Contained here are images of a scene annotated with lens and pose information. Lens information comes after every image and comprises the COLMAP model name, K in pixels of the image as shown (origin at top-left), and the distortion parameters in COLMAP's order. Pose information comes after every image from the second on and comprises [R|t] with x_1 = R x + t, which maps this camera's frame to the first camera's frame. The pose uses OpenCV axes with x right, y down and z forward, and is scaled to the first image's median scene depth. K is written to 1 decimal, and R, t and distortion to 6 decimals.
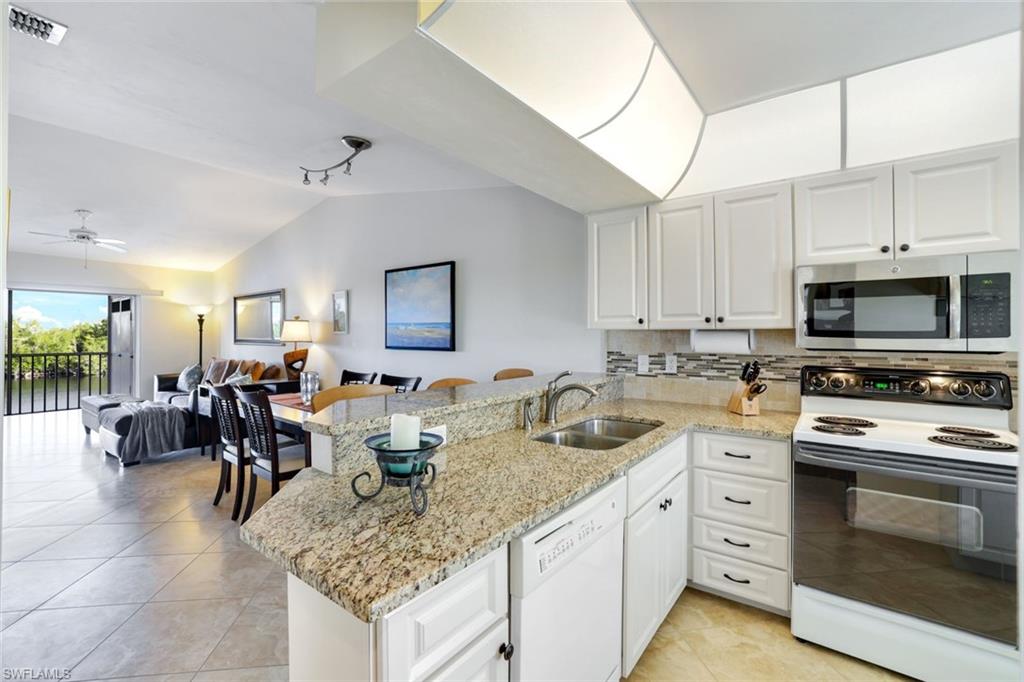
lens RADIAL K [[449.9, 0, 511.9], [0, 449.9, 336.5], [0, 0, 1]] dist [-0.045921, 0.016979]
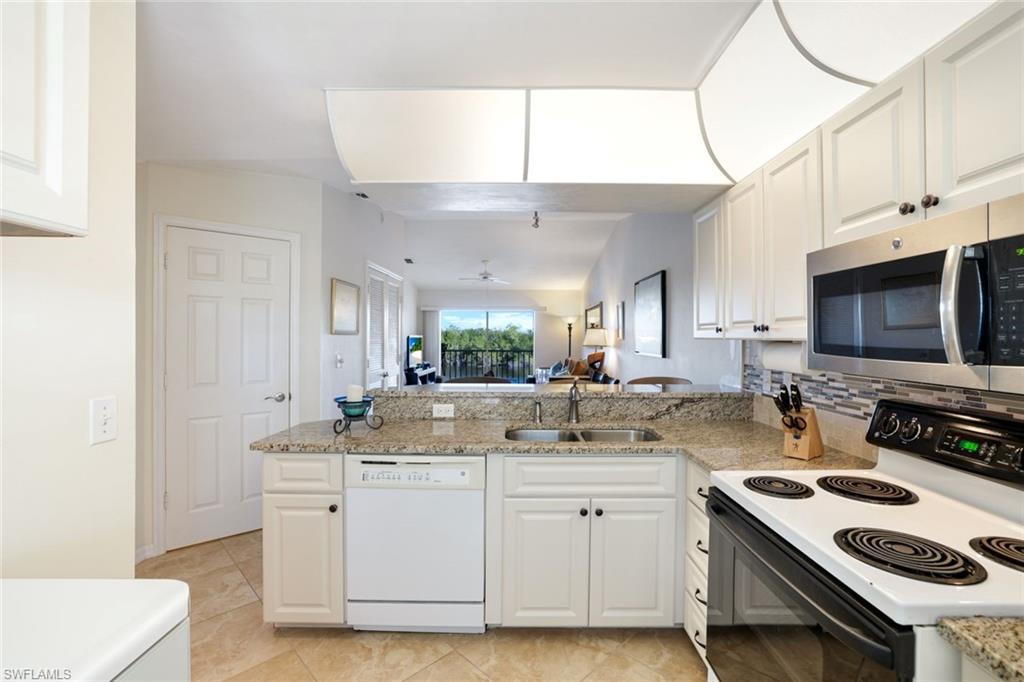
lens RADIAL K [[449.9, 0, 511.9], [0, 449.9, 336.5], [0, 0, 1]] dist [-0.045921, 0.016979]
pose [[0.606727, 0.002957, -0.794905, 0.697436], [-0.009654, 0.999947, -0.003650, -0.013786], [0.794852, 0.009889, 0.606723, 0.153772]]
